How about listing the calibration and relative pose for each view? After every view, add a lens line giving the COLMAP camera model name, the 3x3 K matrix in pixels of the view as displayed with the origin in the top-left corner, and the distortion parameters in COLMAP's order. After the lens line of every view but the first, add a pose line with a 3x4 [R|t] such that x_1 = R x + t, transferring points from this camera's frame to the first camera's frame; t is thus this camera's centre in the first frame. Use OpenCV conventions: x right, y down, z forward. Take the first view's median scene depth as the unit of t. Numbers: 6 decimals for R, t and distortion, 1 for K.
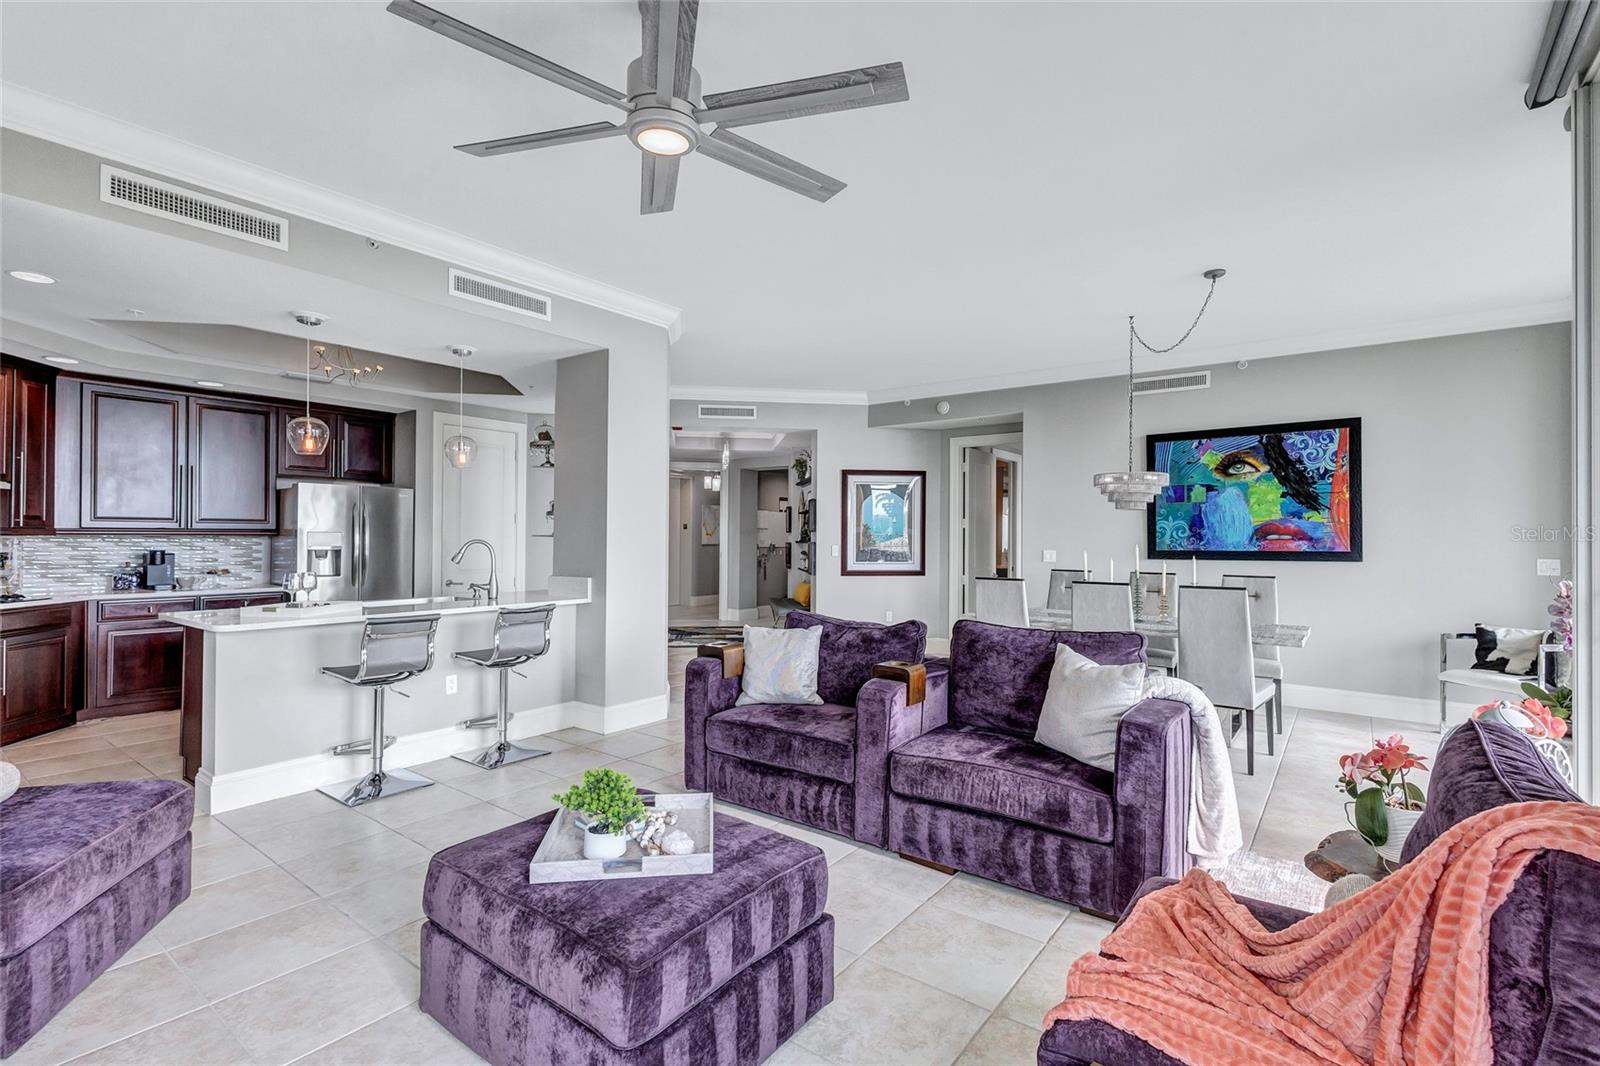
lens RADIAL K [[727.4, 0, 792.8], [0, 727.4, 533.7], [0, 0, 1]] dist [0.002079, -0.000788]
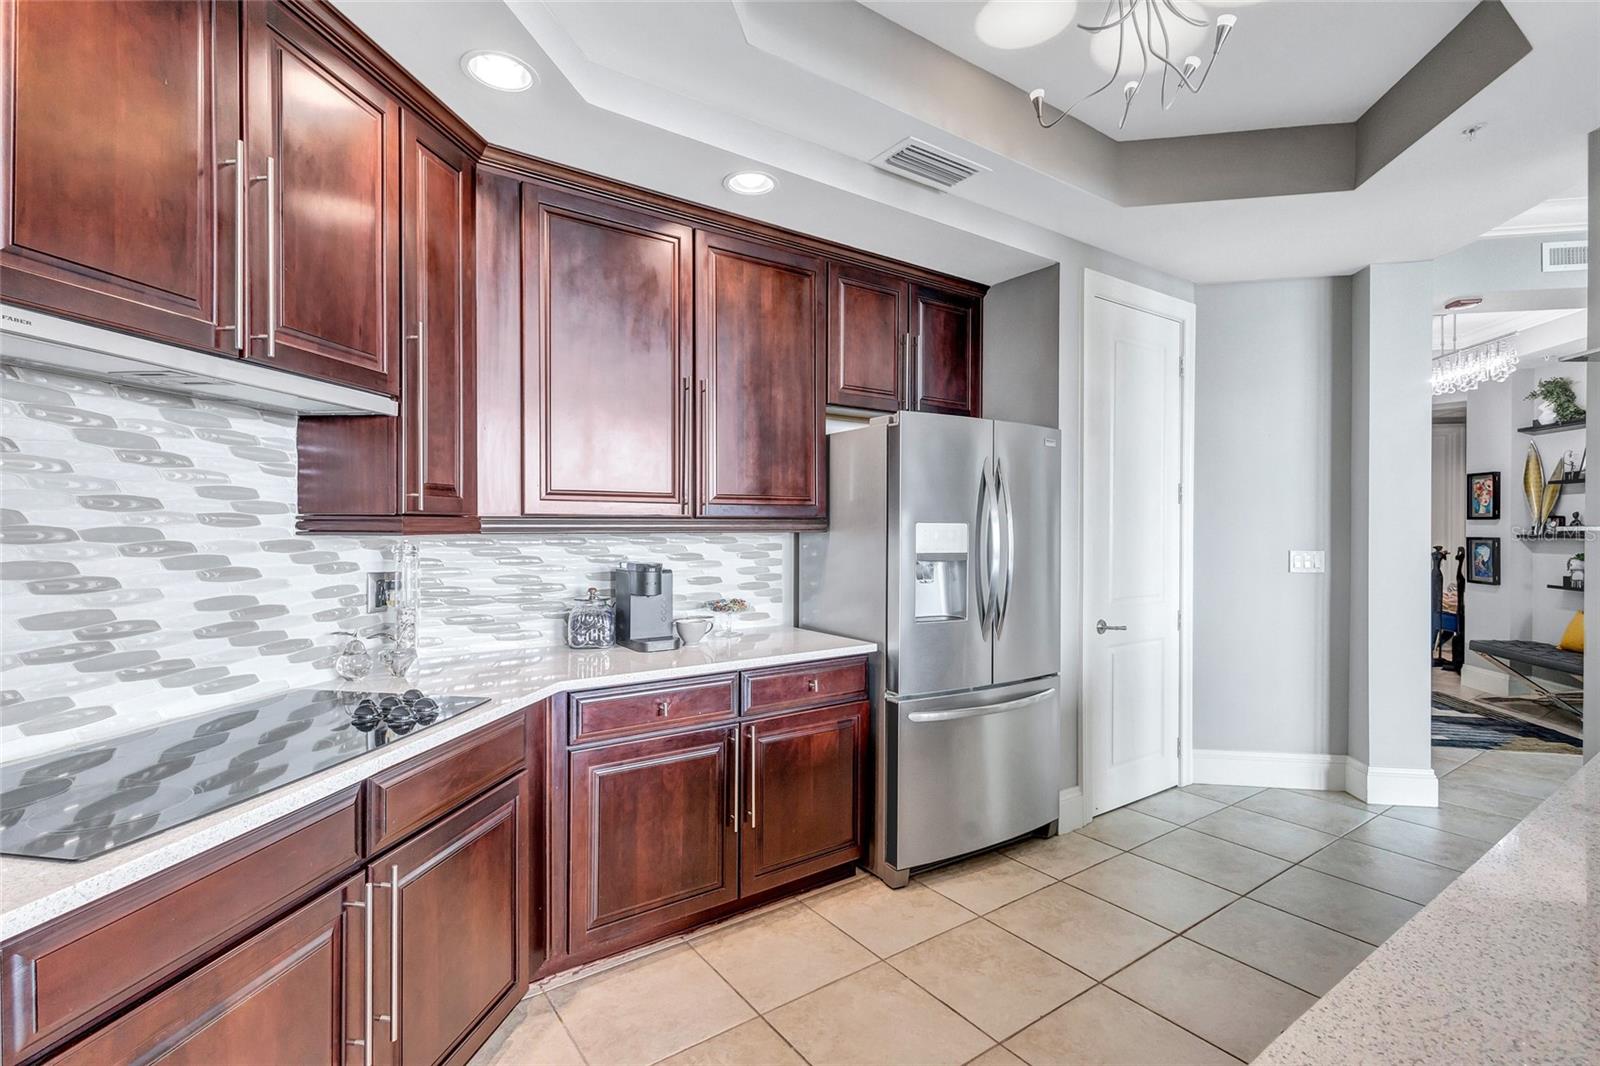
lens RADIAL K [[732.8, 0, 800.0], [0, 732.8, 533.0], [0, 0, 1]] dist [0.004427, -0.000059]
pose [[0.952806, -0.005581, -0.303529, -0.662533], [0.009258, 0.999900, 0.010676, -0.000686], [0.303439, -0.012982, 0.952763, 0.609100]]
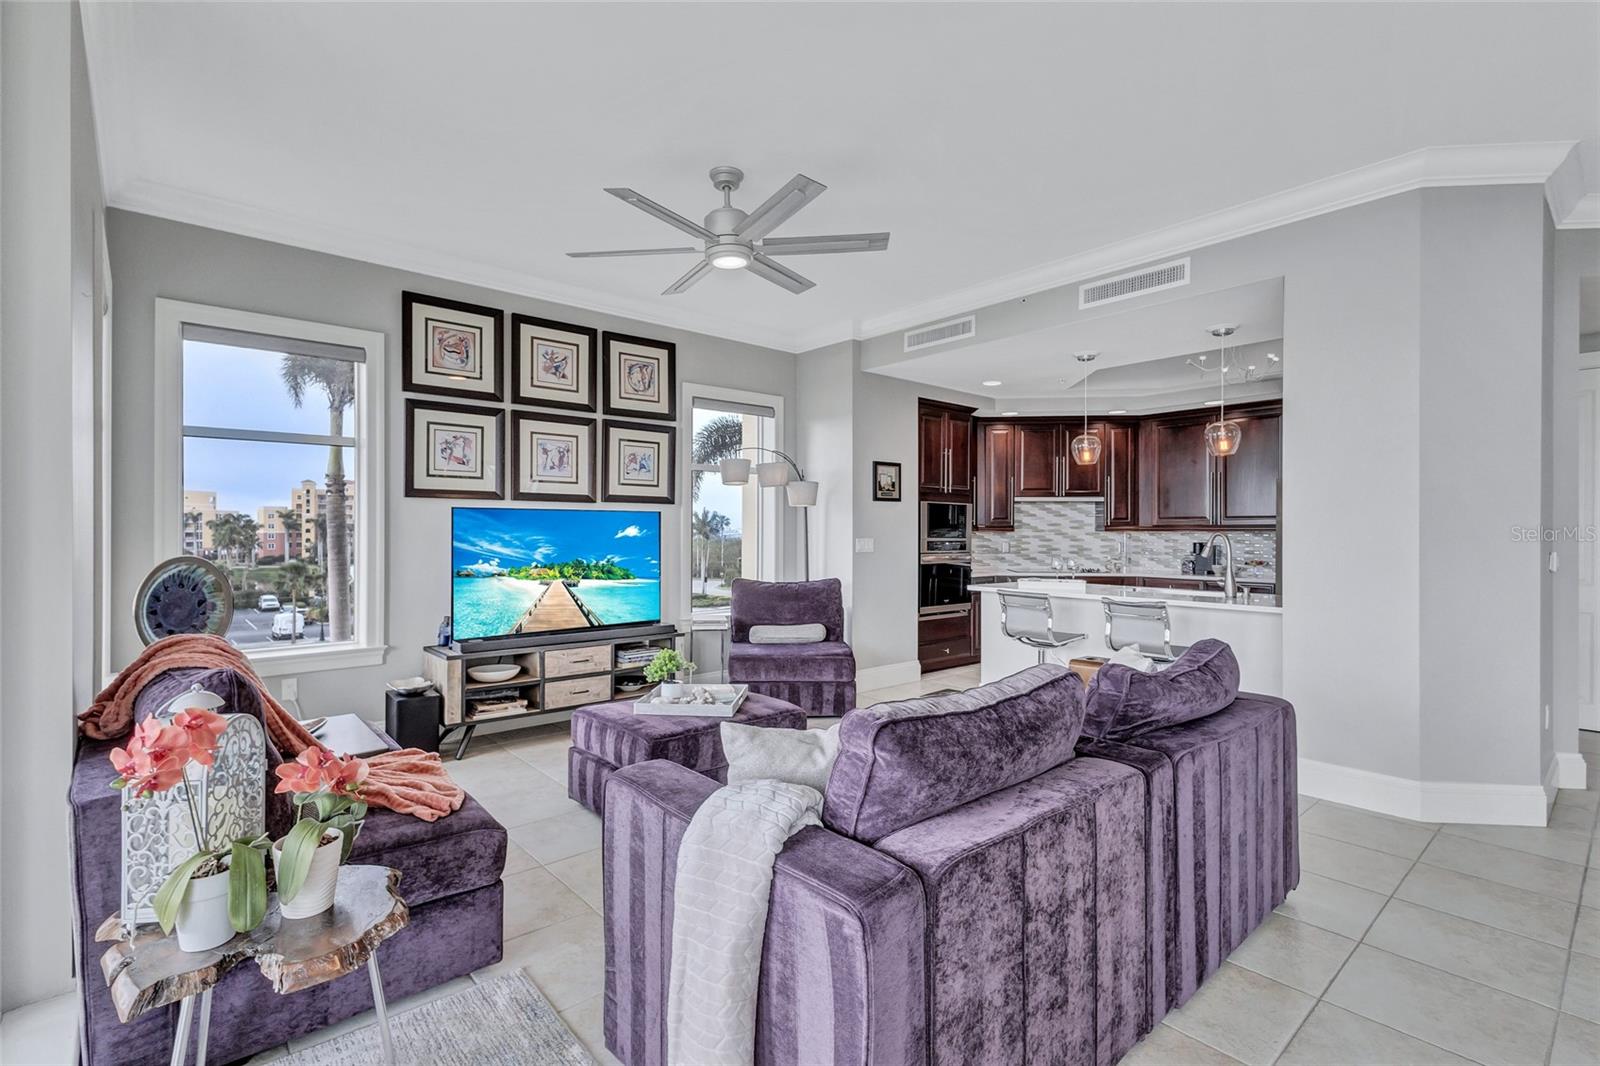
lens RADIAL K [[732.8, 0, 800.0], [0, 732.8, 533.0], [0, 0, 1]] dist [0.004427, -0.000059]
pose [[-0.188907, -0.004085, -0.981986, 0.513772], [0.003158, 0.999984, -0.004767, 0.010092], [0.981990, -0.004001, -0.188891, 0.580539]]
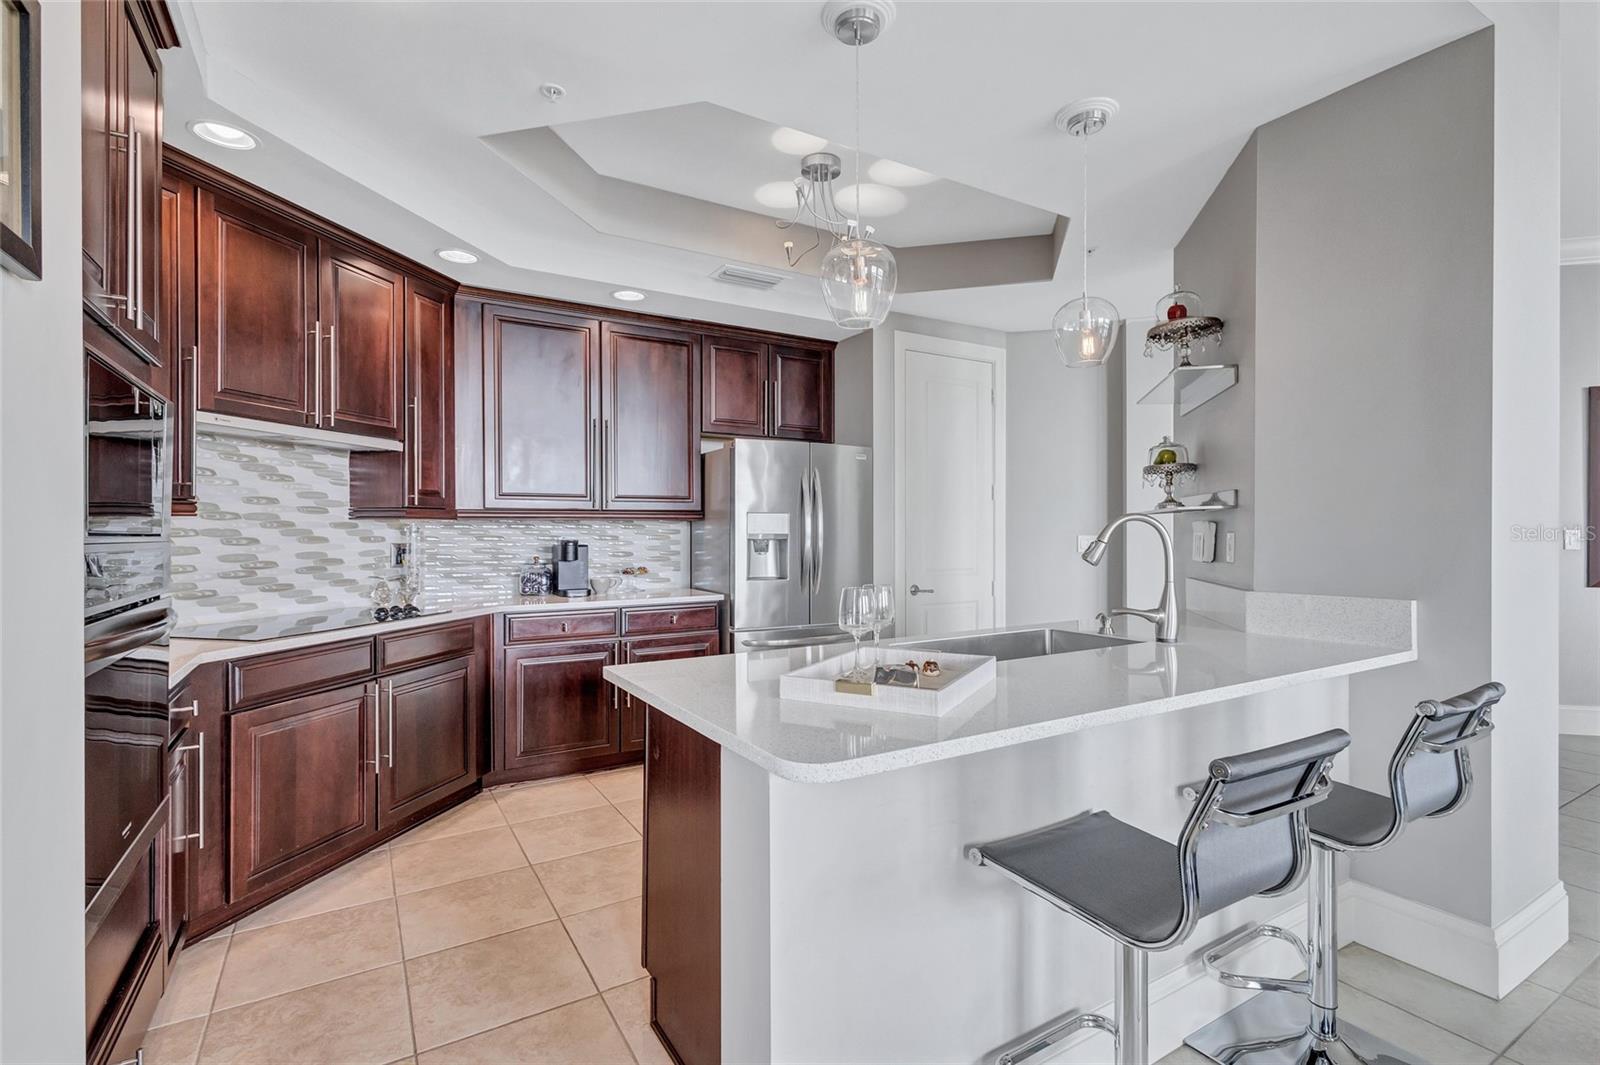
lens RADIAL K [[727.4, 0, 792.8], [0, 727.4, 533.2], [0, 0, 1]] dist [0.002079, -0.000788]
pose [[0.926014, -0.008120, -0.377402, -0.418786], [0.011928, 0.999899, 0.007755, 0.013328], [0.377300, -0.011683, 0.926017, 0.442412]]
